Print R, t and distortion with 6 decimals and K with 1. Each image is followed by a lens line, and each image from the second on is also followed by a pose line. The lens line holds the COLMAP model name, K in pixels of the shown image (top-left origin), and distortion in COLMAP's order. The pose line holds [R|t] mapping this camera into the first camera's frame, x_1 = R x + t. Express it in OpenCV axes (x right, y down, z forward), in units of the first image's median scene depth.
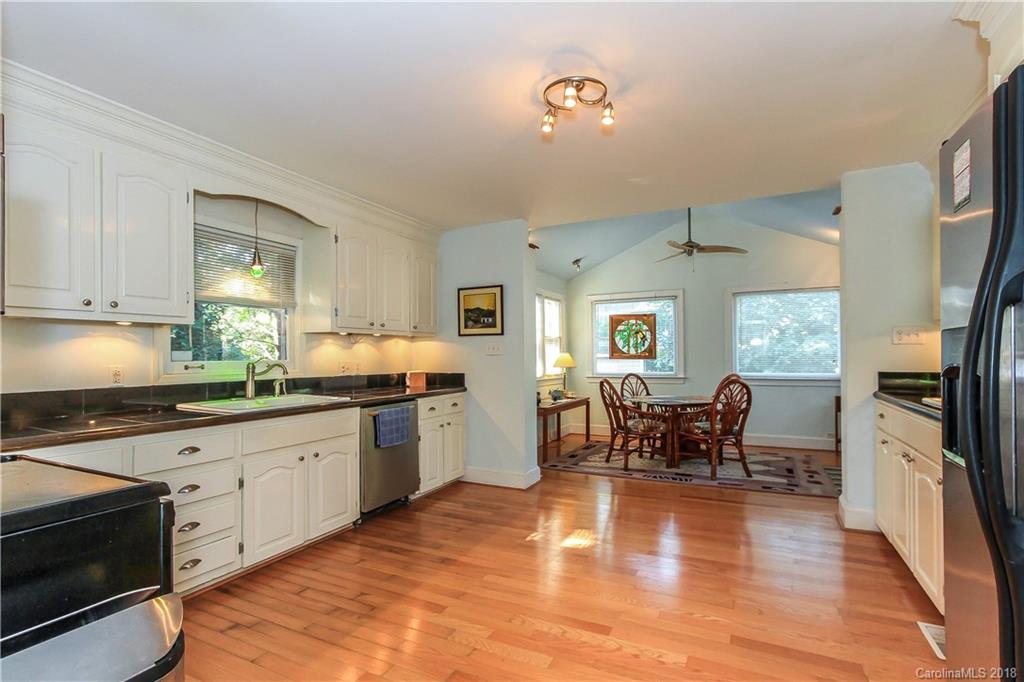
lens RADIAL K [[492.0, 0, 500.7], [0, 492.0, 352.8], [0, 0, 1]] dist [0.008235, -0.000653]
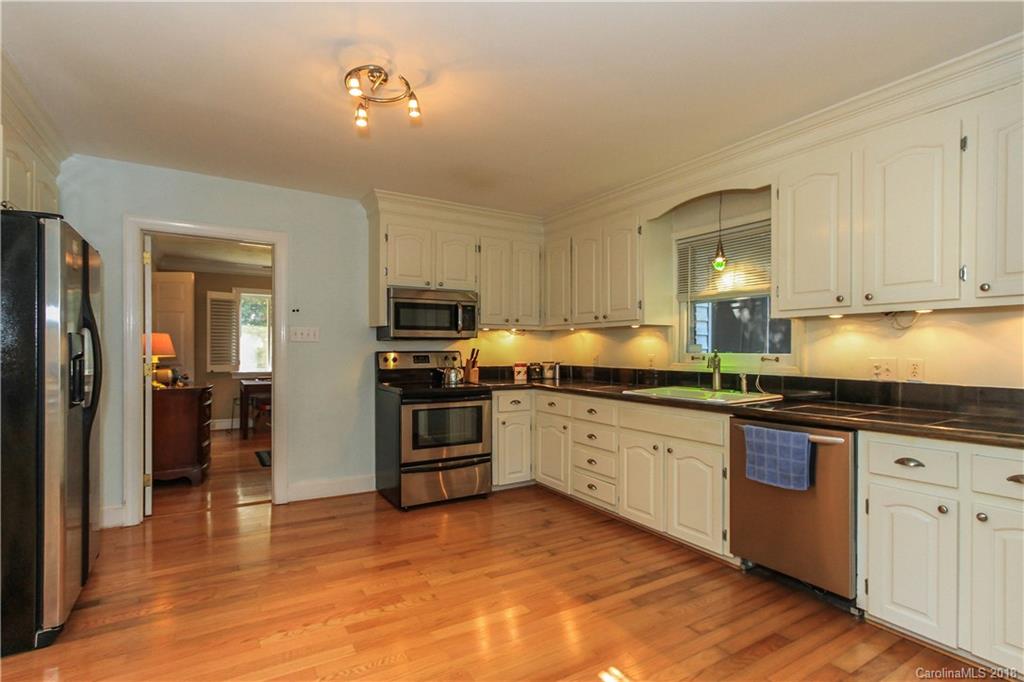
lens RADIAL K [[492.0, 0, 520.4], [0, 492.0, 351.6], [0, 0, 1]] dist [0.008235, -0.000653]
pose [[-0.493189, 0.008655, -0.869879, 0.546246], [0.005511, 0.999962, 0.006825, 0.002933], [0.869904, -0.001428, -0.493218, 1.081206]]
